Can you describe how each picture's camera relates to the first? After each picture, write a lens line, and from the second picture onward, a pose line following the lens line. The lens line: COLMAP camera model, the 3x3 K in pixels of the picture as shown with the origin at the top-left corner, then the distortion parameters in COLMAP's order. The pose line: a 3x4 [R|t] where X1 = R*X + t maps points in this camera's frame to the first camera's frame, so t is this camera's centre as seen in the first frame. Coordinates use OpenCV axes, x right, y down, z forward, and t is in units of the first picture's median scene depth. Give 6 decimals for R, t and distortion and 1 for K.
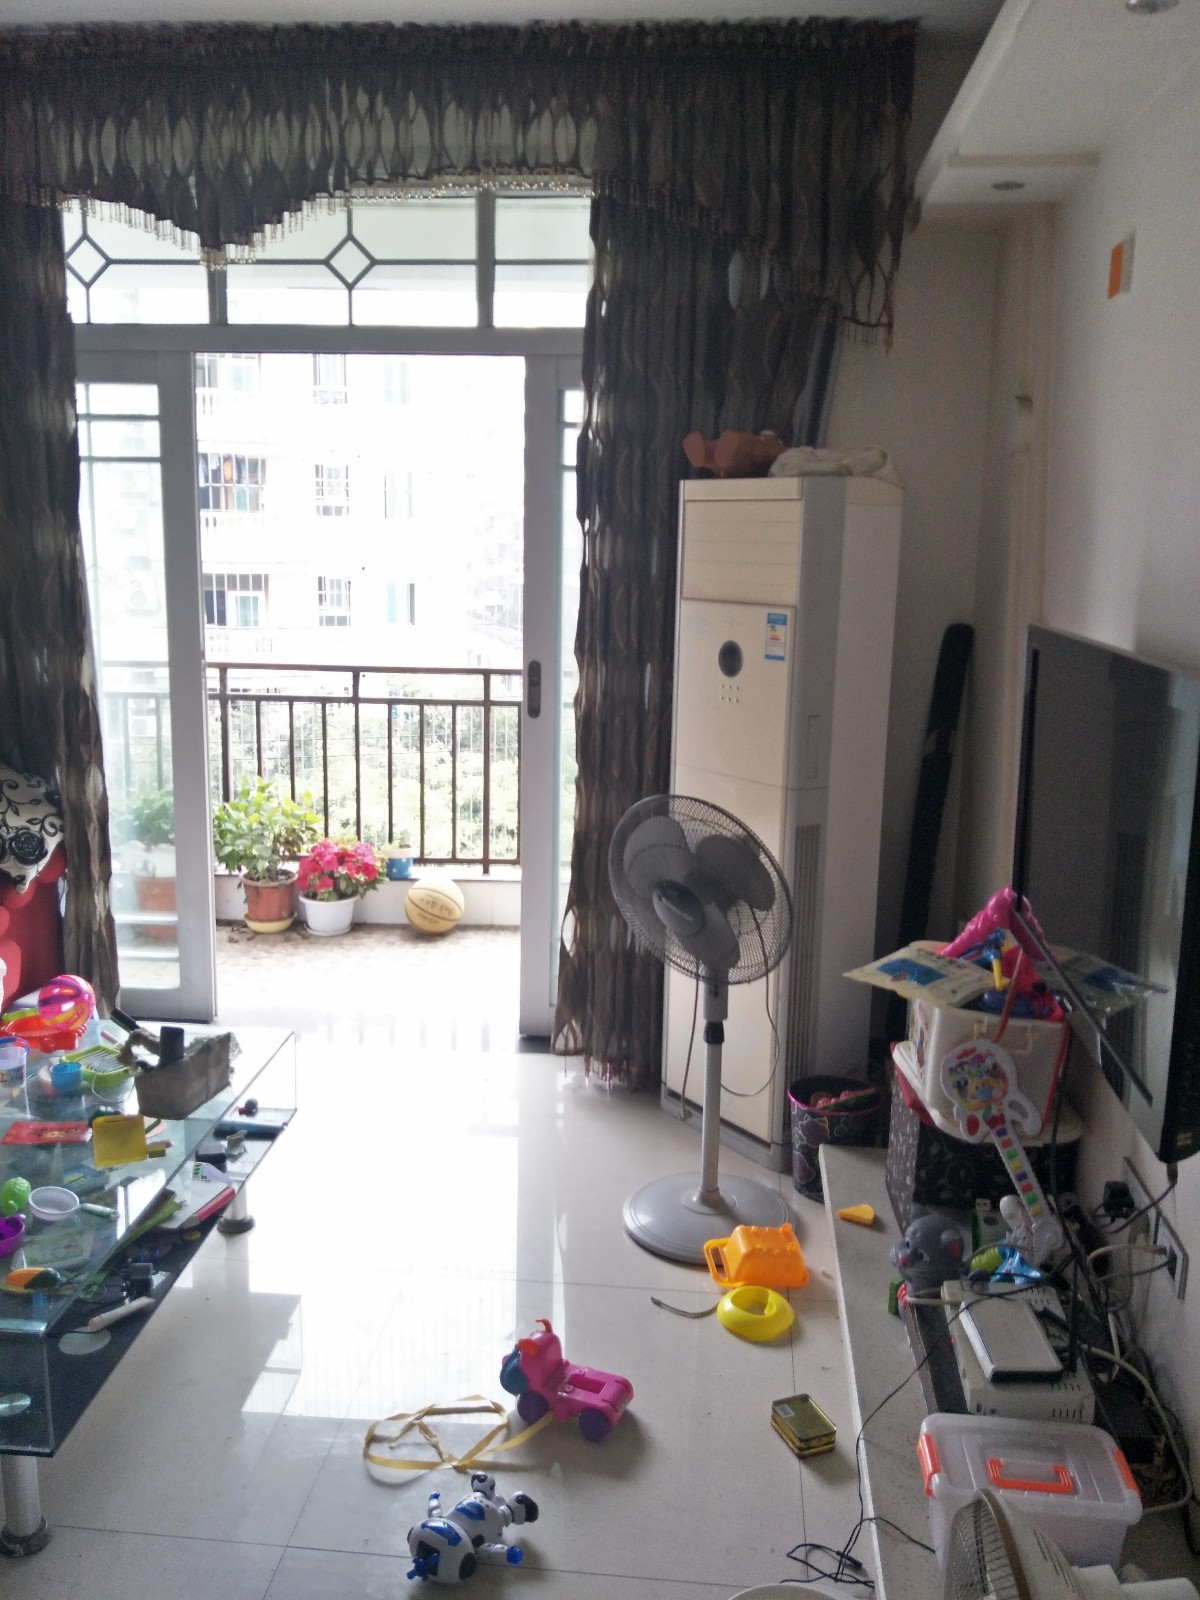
lens RADIAL K [[1333.7, 0, 597.2], [0, 1333.7, 811.5], [0, 0, 1]] dist [0.019513, -0.011604]
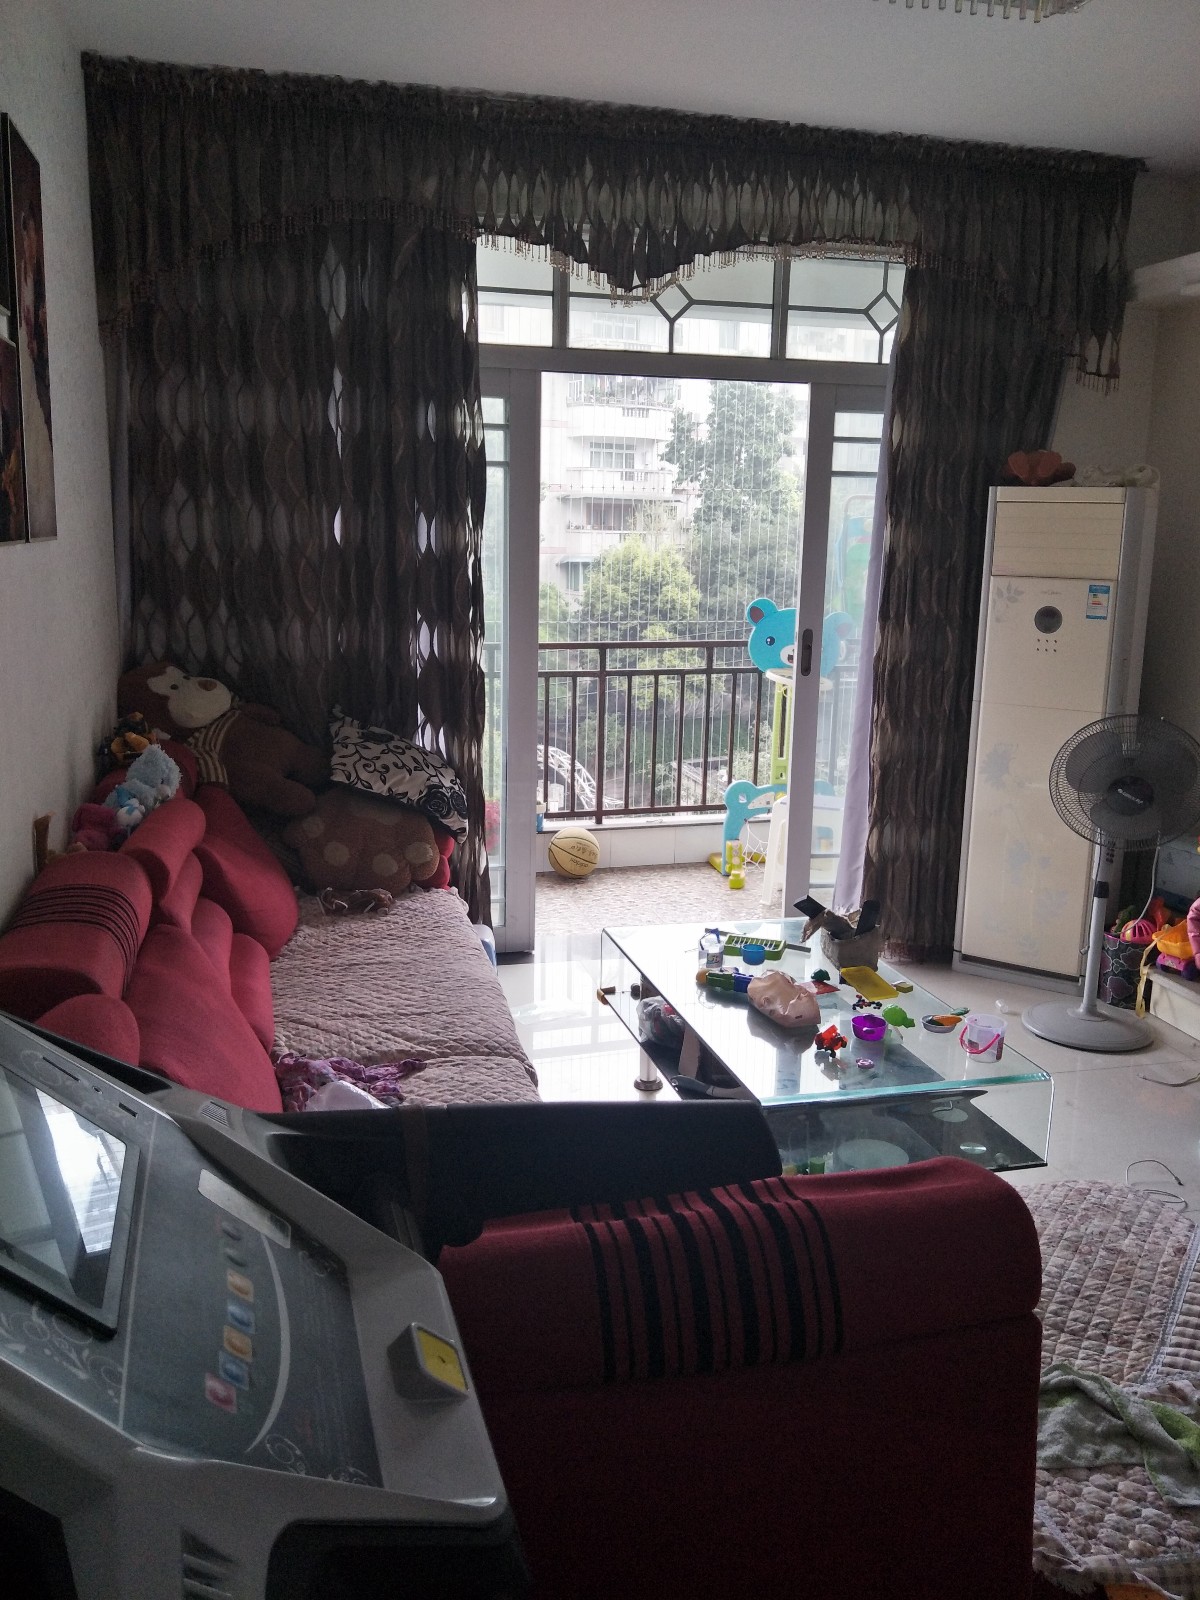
lens RADIAL K [[1333.7, 0, 611.7], [0, 1333.7, 796.0], [0, 0, 1]] dist [0.019513, -0.011604]
pose [[0.941880, -0.068610, 0.328870, -0.680125], [0.067526, 0.997609, 0.014731, 0.012142], [-0.329094, 0.008333, 0.944260, -0.114299]]
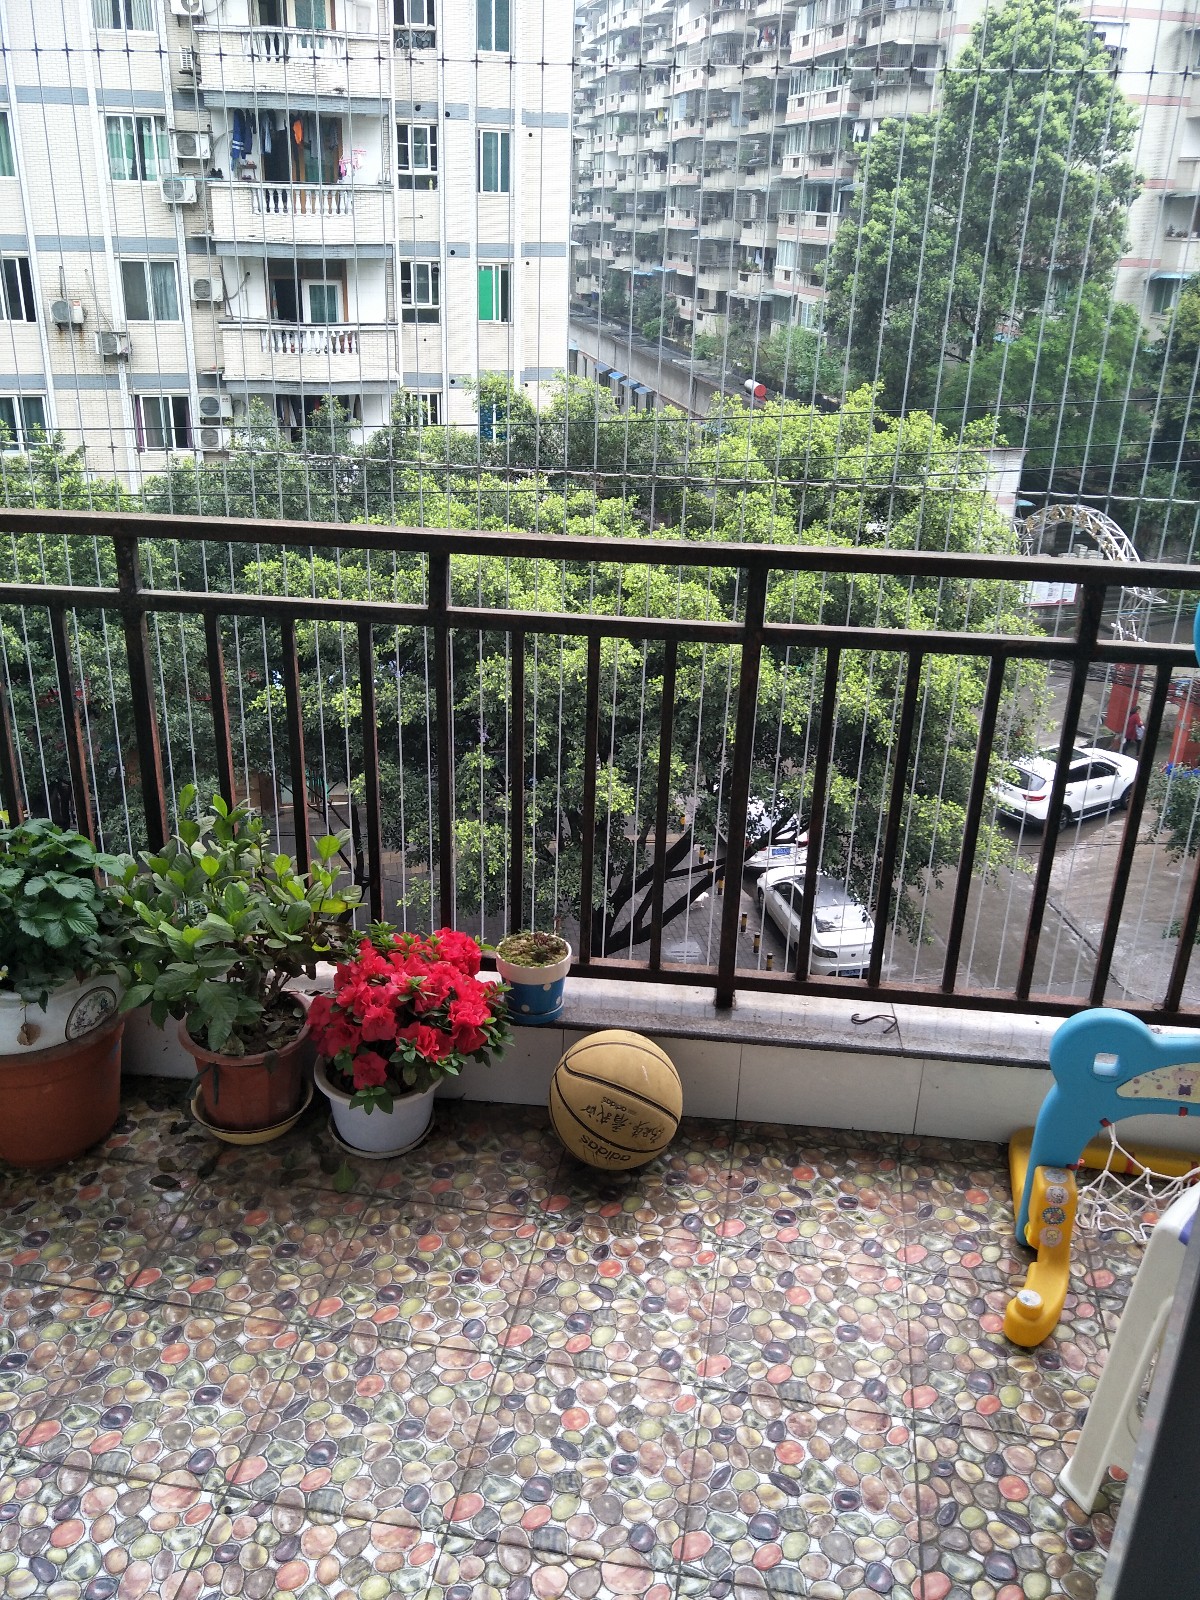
lens RADIAL K [[1333.7, 0, 590.1], [0, 1333.7, 795.7], [0, 0, 1]] dist [0.019513, -0.011604]
pose [[0.997136, 0.038390, -0.065161, -0.156351], [-0.024351, 0.978675, 0.203967, -0.174645], [0.071602, -0.201796, 0.976807, 0.869601]]
